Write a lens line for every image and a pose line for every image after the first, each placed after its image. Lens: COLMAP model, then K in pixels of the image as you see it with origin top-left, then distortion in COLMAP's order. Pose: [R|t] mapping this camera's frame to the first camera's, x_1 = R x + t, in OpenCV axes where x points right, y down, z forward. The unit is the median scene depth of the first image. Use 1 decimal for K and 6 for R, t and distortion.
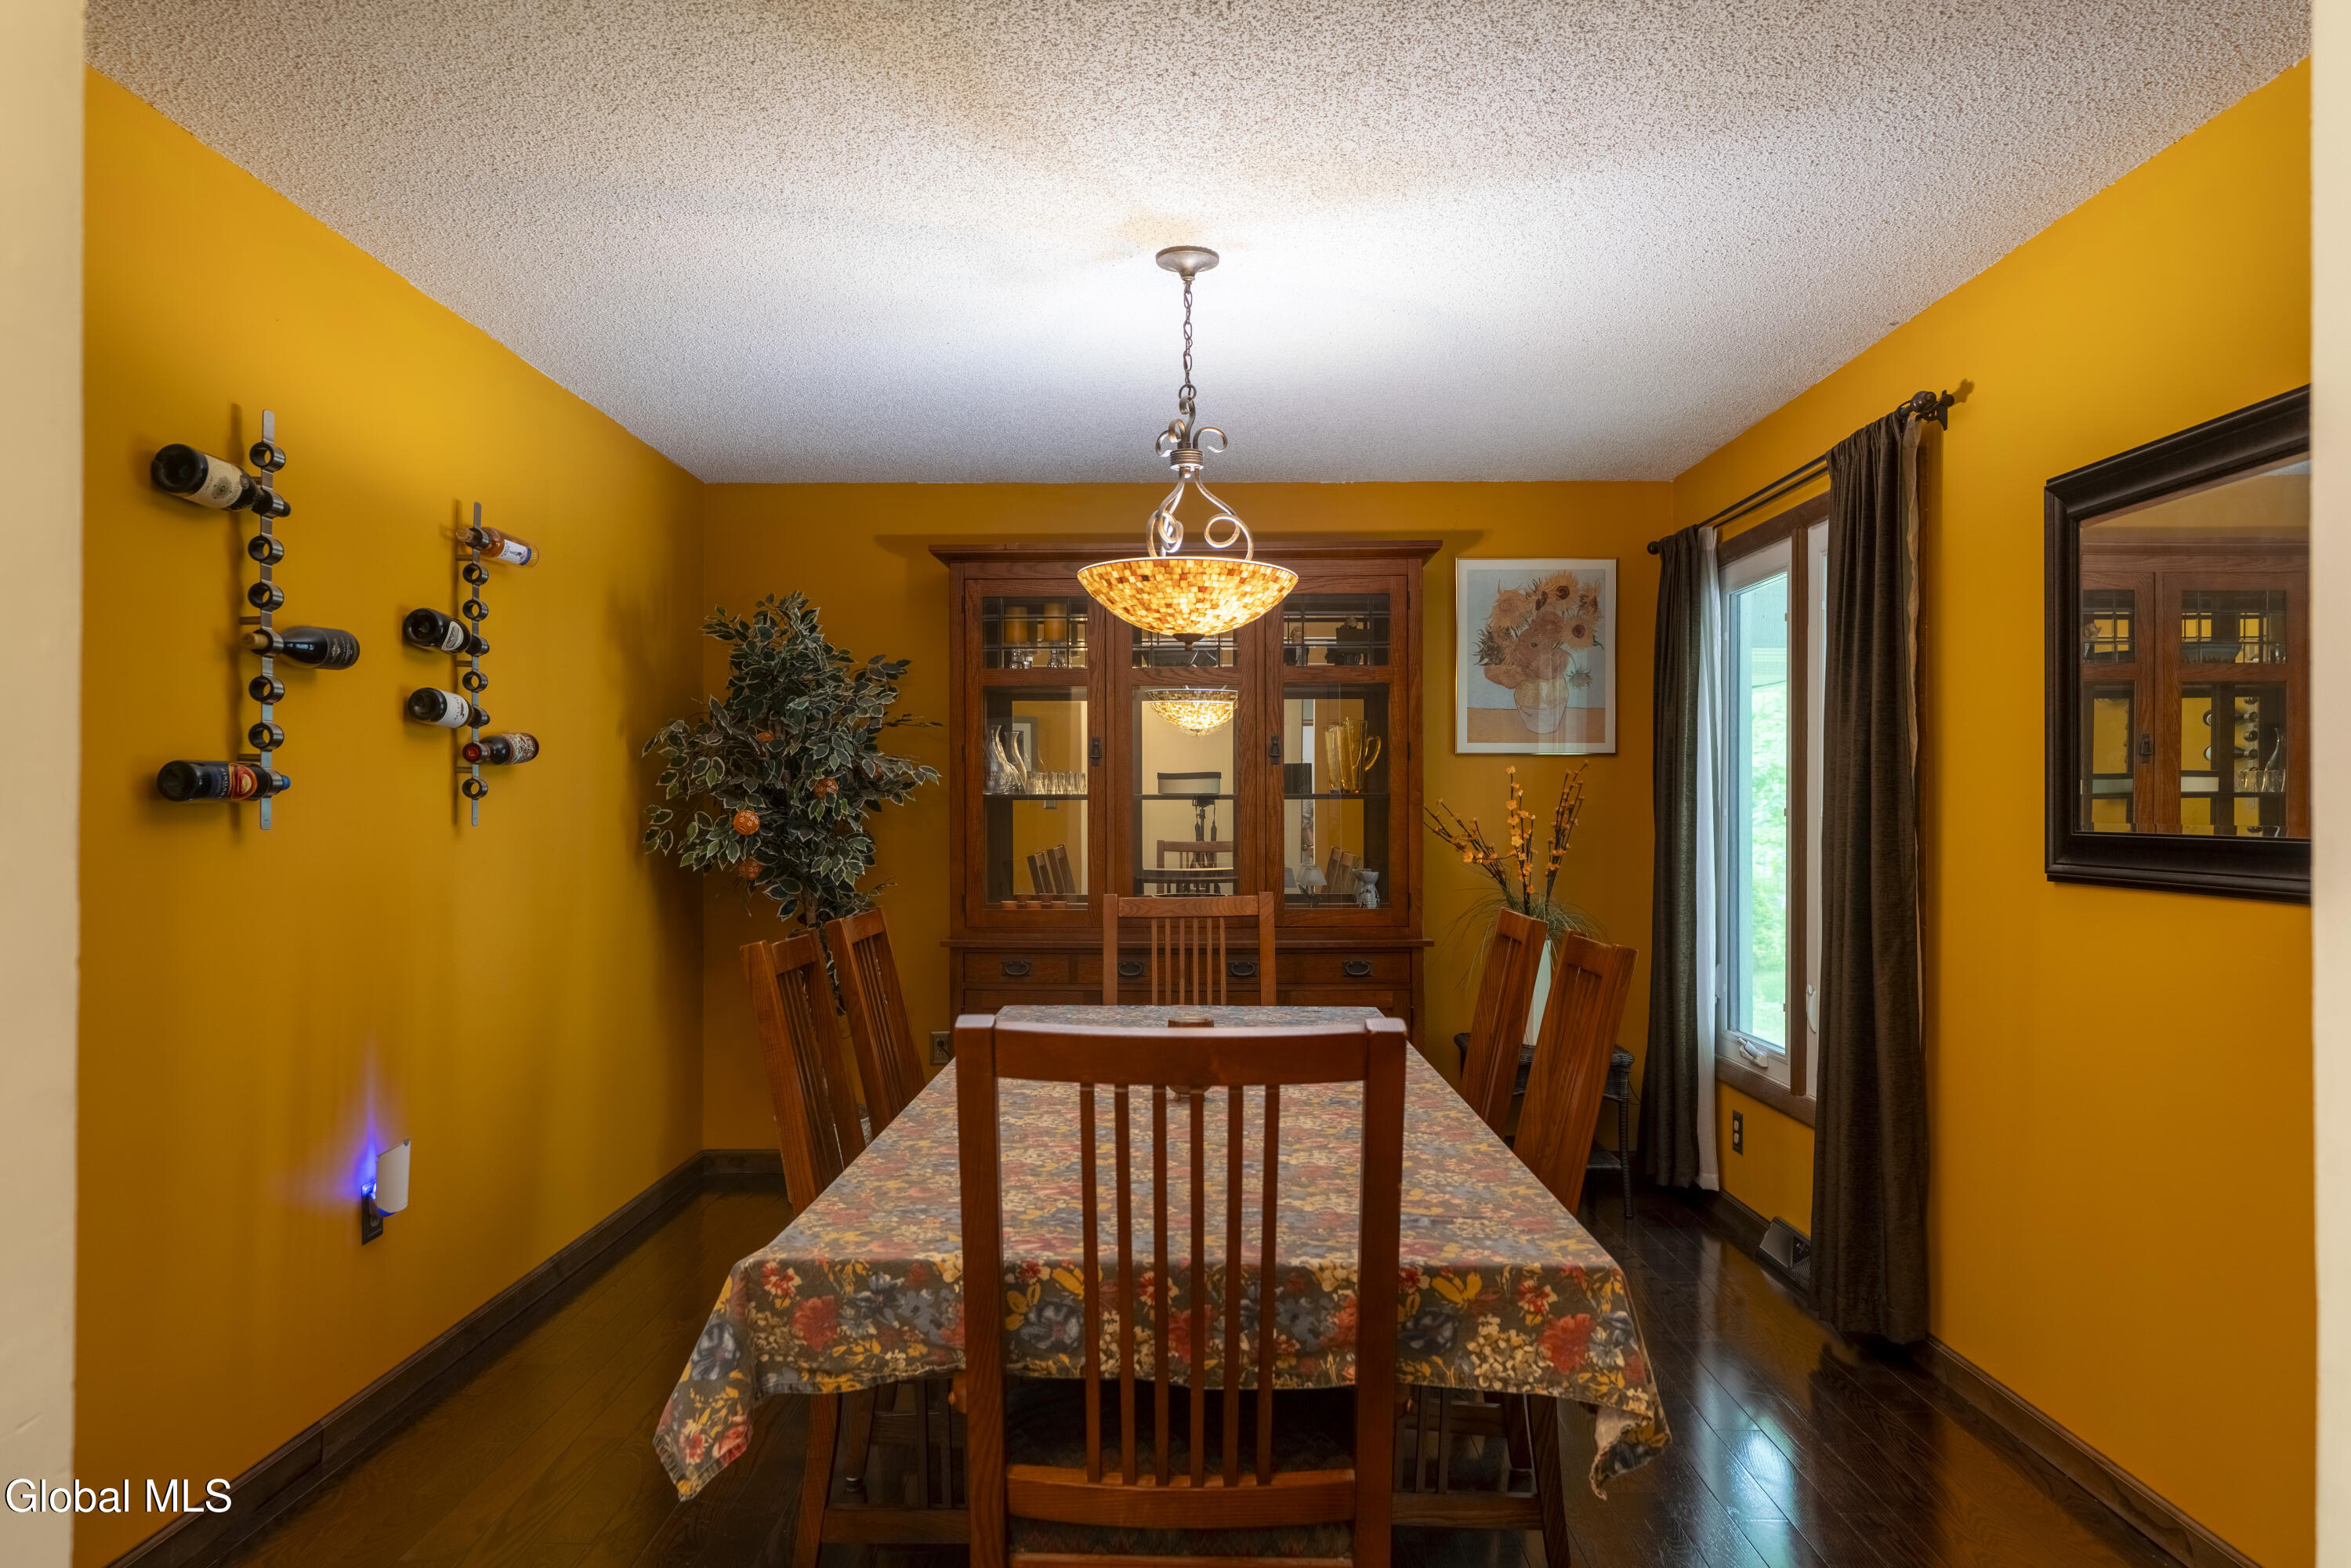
lens RADIAL K [[1478.9, 0, 1179.4], [0, 1478.9, 815.5], [0, 0, 1]] dist [0.002776, -0.000017]
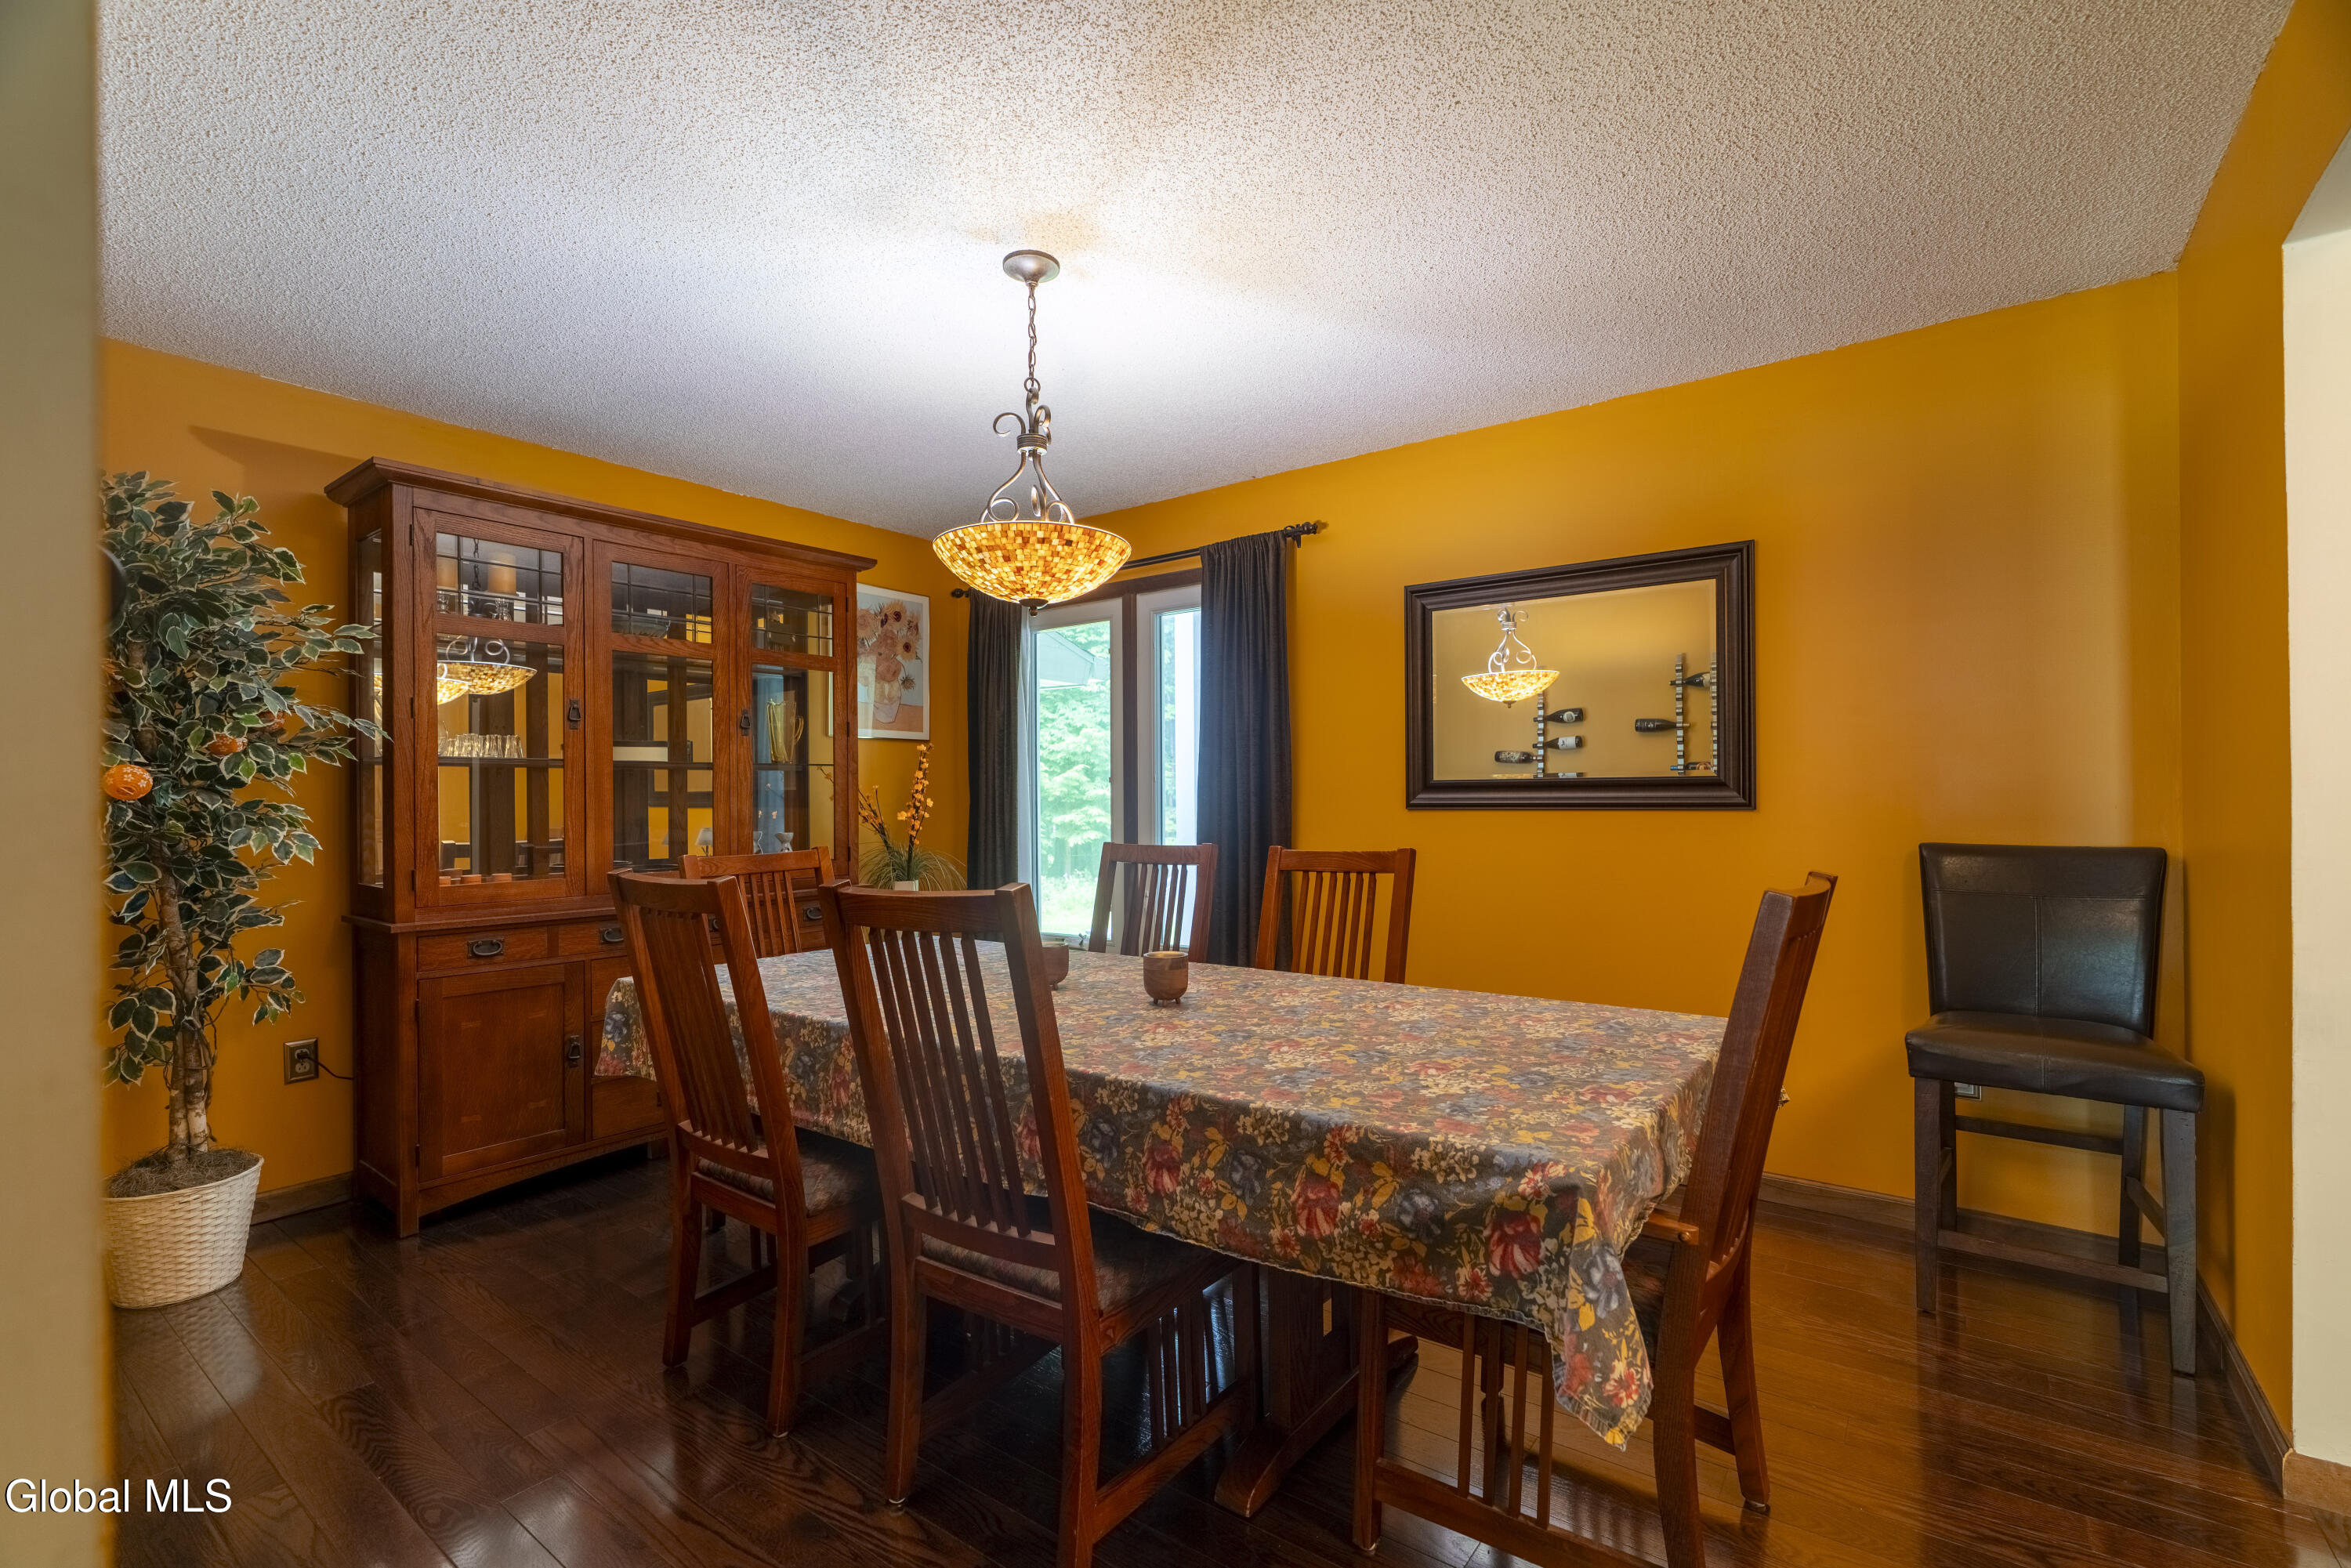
lens RADIAL K [[1030.8, 0, 1154.2], [0, 1030.8, 795.5], [0, 0, 1]] dist [-0.013893, 0.005408]
pose [[0.614661, -0.001579, 0.788790, -0.454326], [0.013649, 0.999870, -0.008635, 0.026654], [-0.788674, 0.016074, 0.614602, 0.373374]]
